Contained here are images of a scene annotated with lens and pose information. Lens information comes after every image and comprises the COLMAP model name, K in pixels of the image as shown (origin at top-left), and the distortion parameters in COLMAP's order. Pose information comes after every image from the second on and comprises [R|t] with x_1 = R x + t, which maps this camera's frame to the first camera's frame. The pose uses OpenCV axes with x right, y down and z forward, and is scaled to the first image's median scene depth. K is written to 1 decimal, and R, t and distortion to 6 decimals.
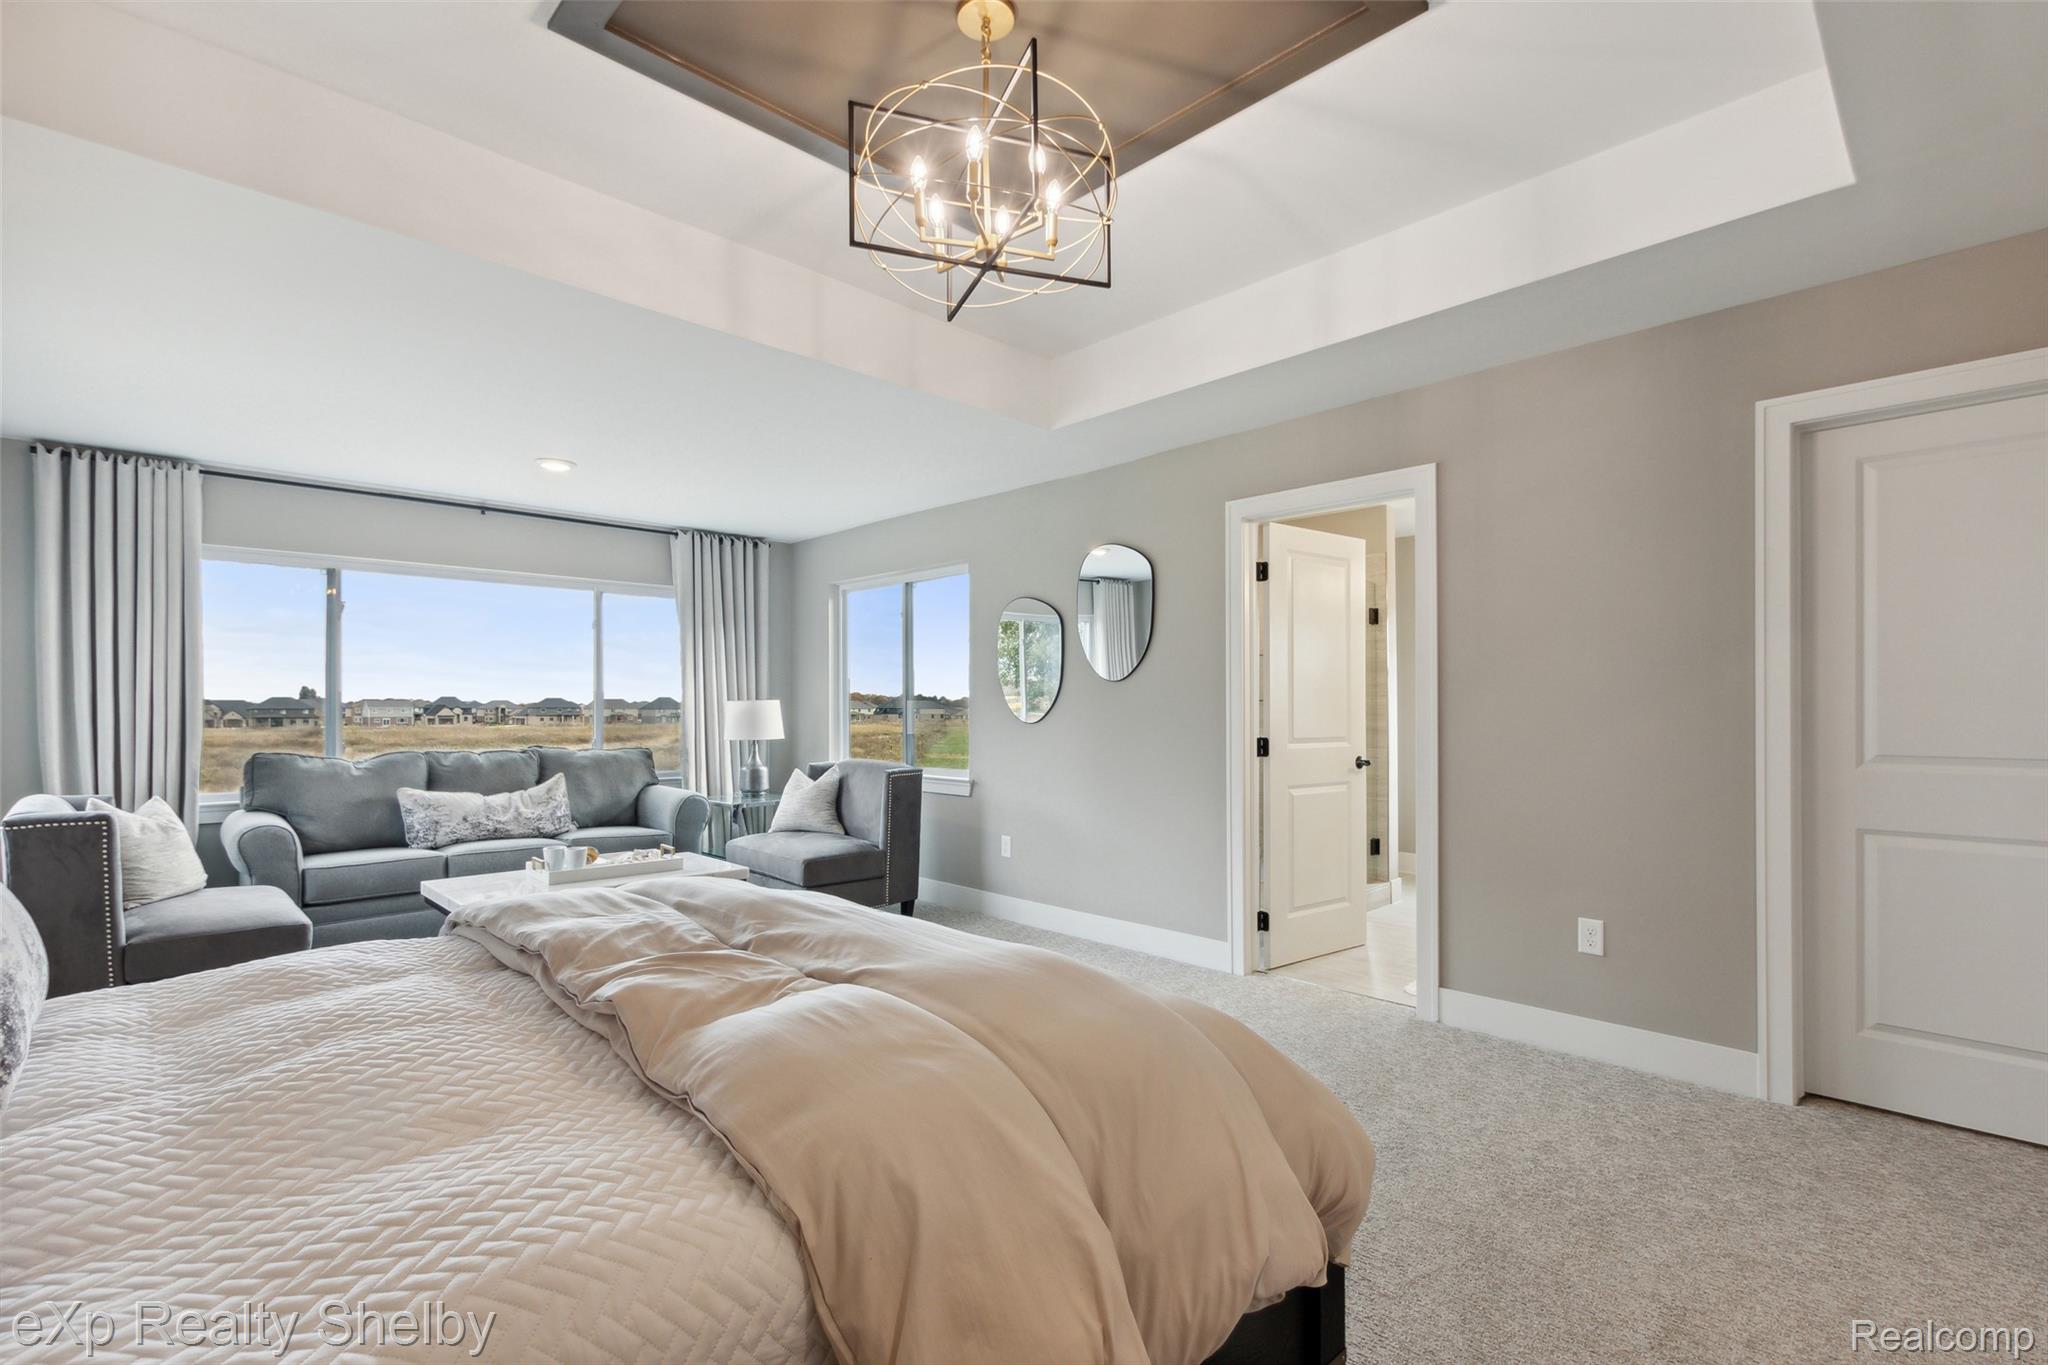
lens RADIAL K [[917.3, 0, 1020.6], [0, 917.3, 711.1], [0, 0, 1]] dist [-0.000188, 0.000025]
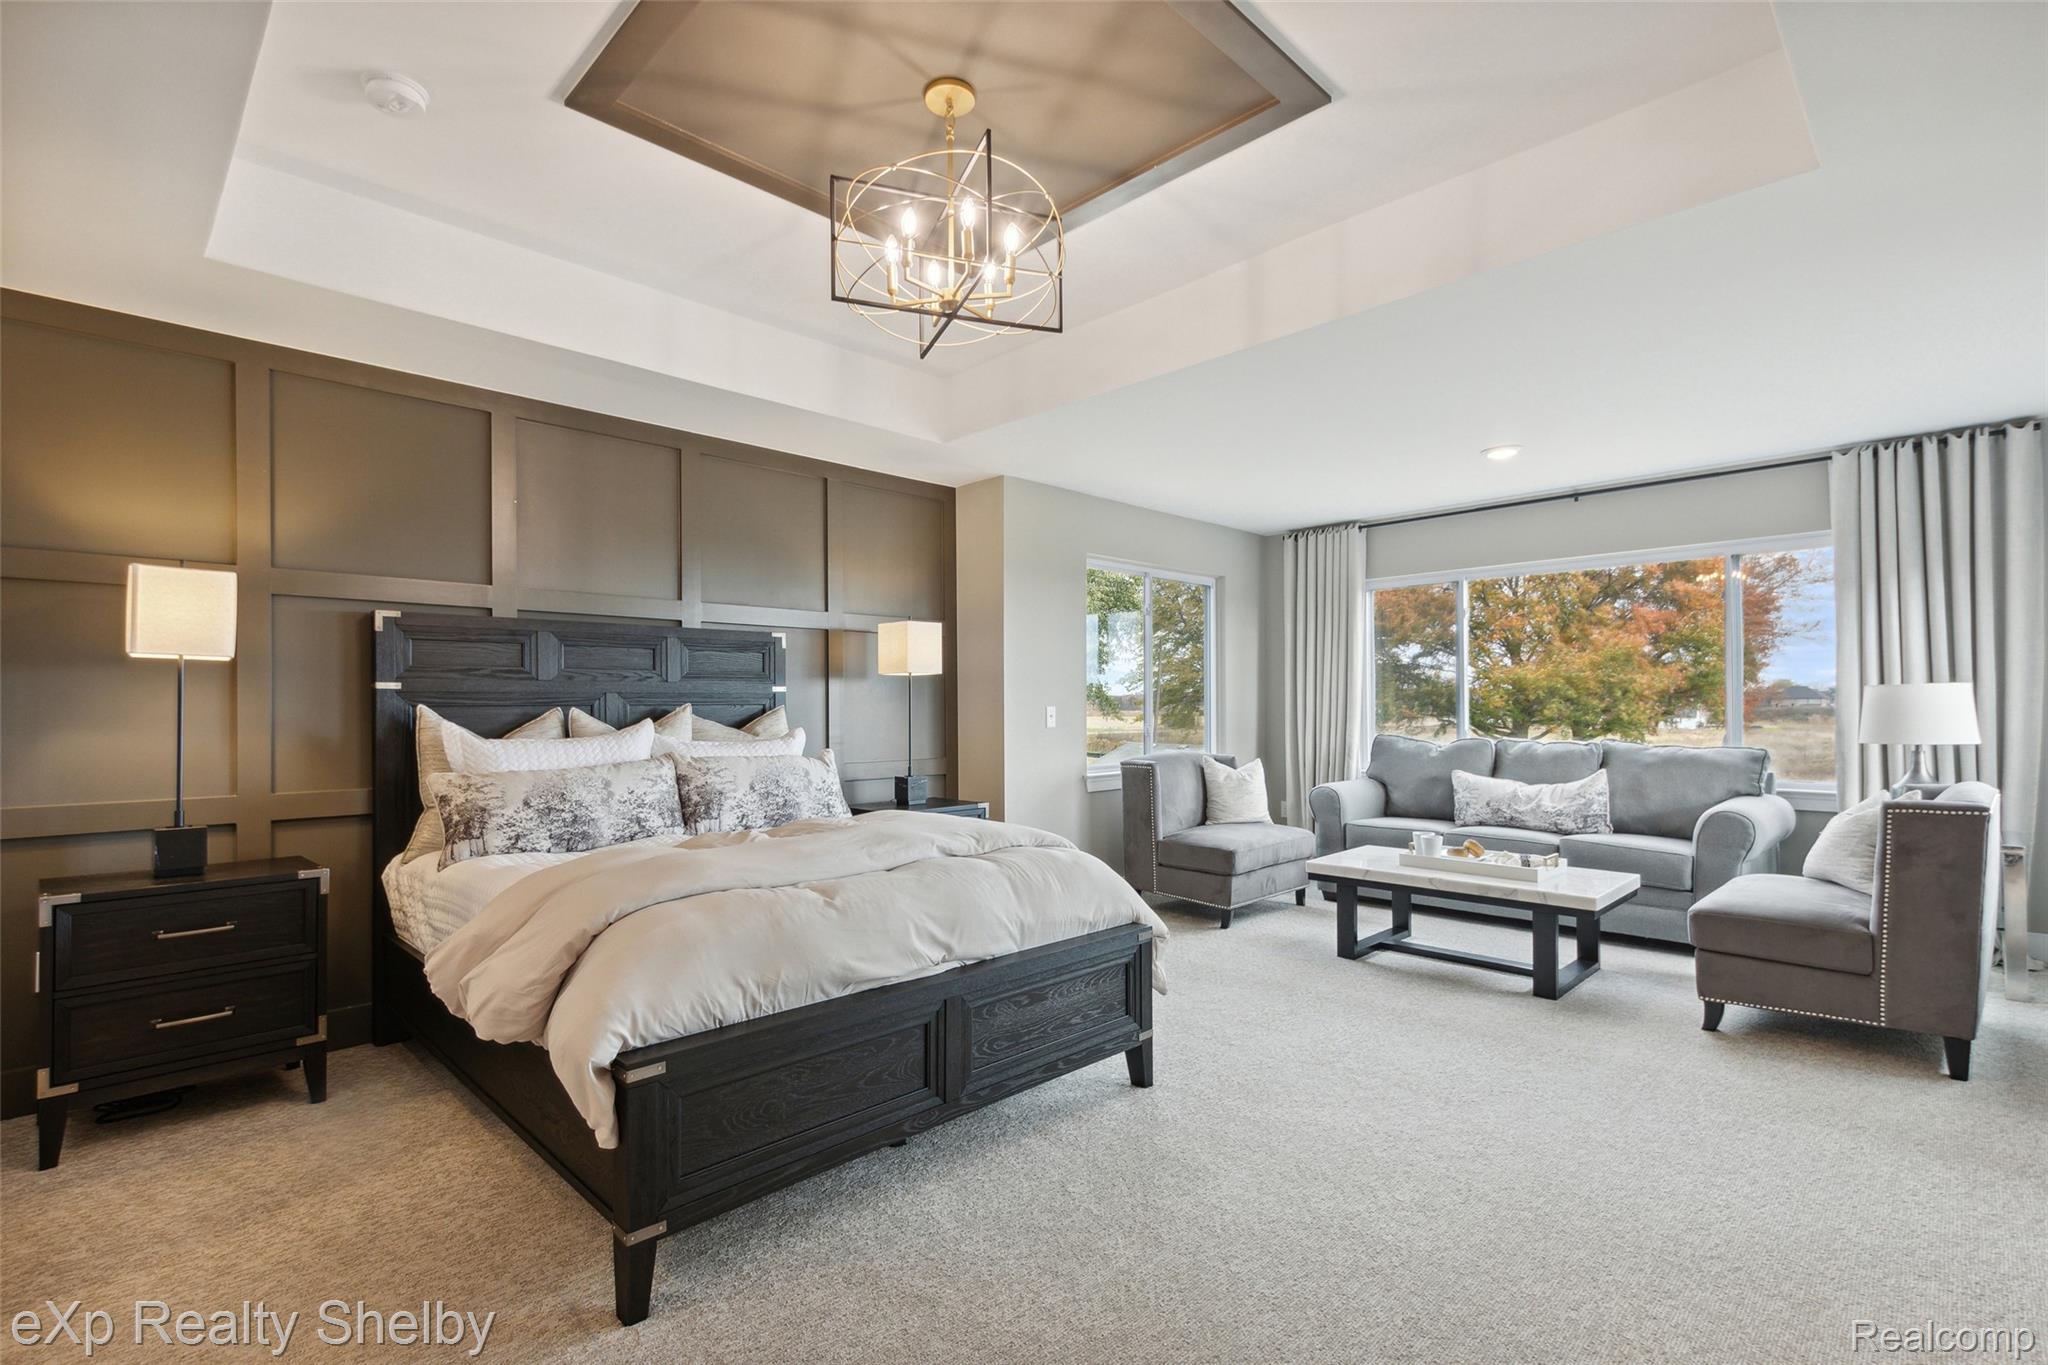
lens RADIAL K [[955.6, 0, 1024.0], [0, 955.6, 682.5], [0, 0, 1]] dist [0.000190, 0.000023]
pose [[0.012185, -0.022548, -0.999672, 0.494555], [0.002007, 0.999744, -0.022525, 0.001788], [0.999924, -0.001732, 0.012227, 0.457725]]
